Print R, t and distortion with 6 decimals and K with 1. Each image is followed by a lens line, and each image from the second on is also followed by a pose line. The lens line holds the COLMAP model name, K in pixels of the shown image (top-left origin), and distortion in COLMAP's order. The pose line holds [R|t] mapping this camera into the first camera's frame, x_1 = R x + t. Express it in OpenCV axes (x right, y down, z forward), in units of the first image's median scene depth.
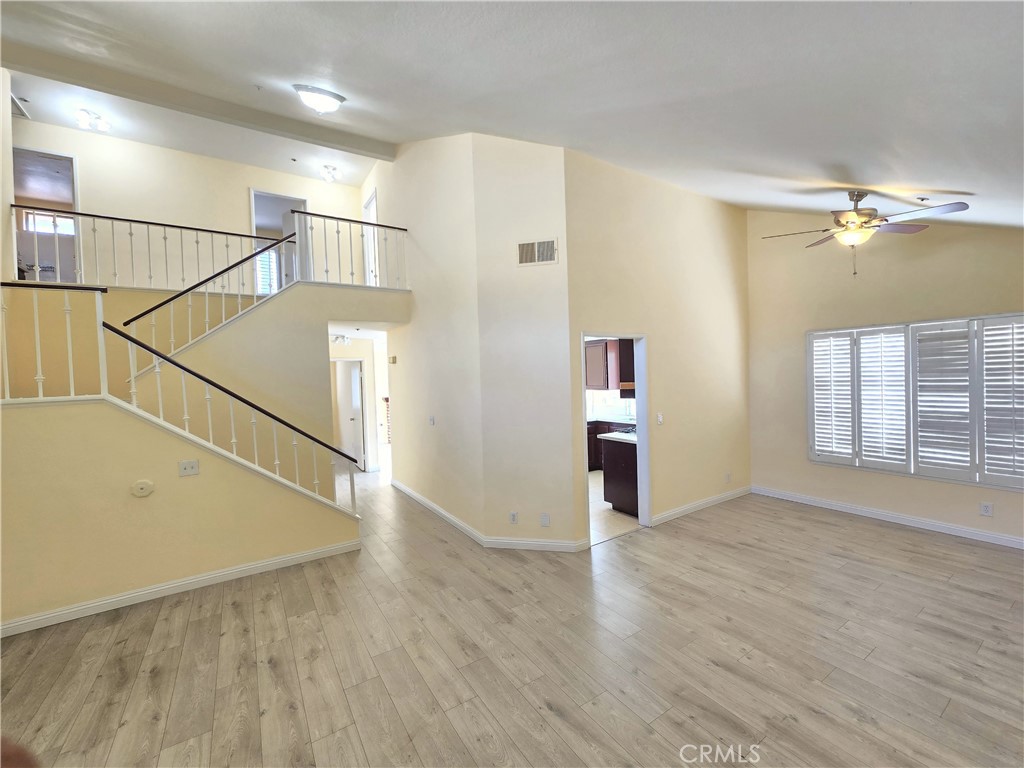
lens RADIAL K [[420.1, 0, 509.5], [0, 420.1, 384.2], [0, 0, 1]] dist [0.003555, 0.001078]
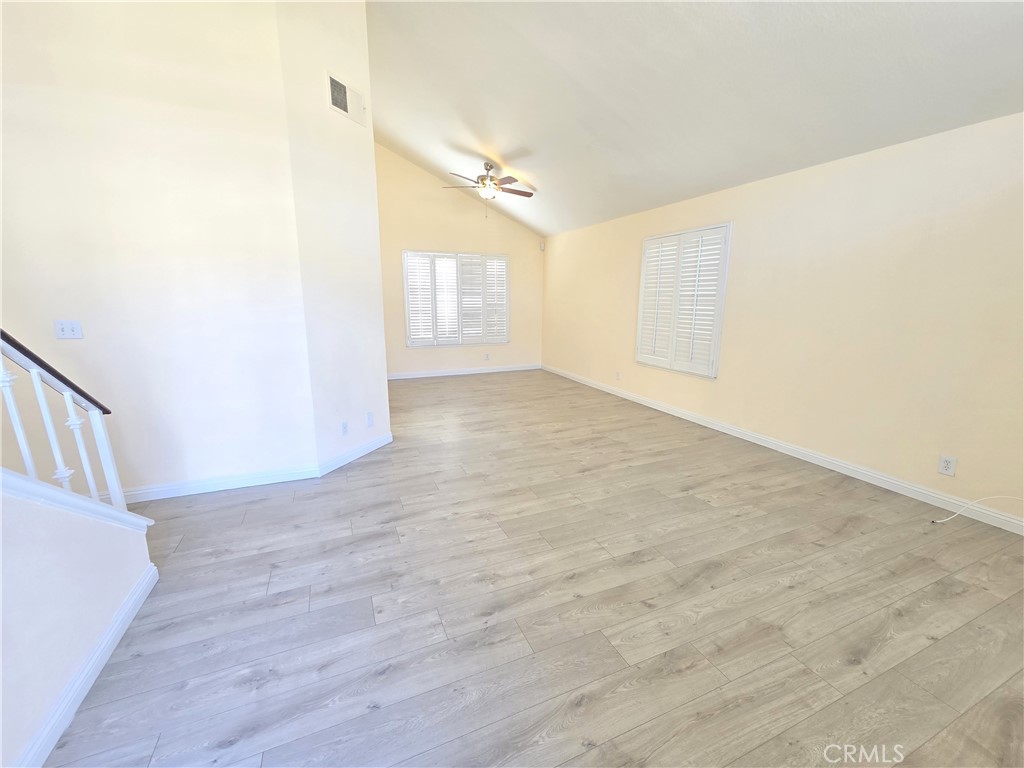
lens RADIAL K [[420.1, 0, 516.0], [0, 420.1, 387.6], [0, 0, 1]] dist [0.003555, 0.001078]
pose [[0.155066, -0.173880, 0.972481, -0.885902], [0.009649, 0.984608, 0.174510, 0.109752], [-0.987857, -0.017677, 0.154357, 0.627454]]
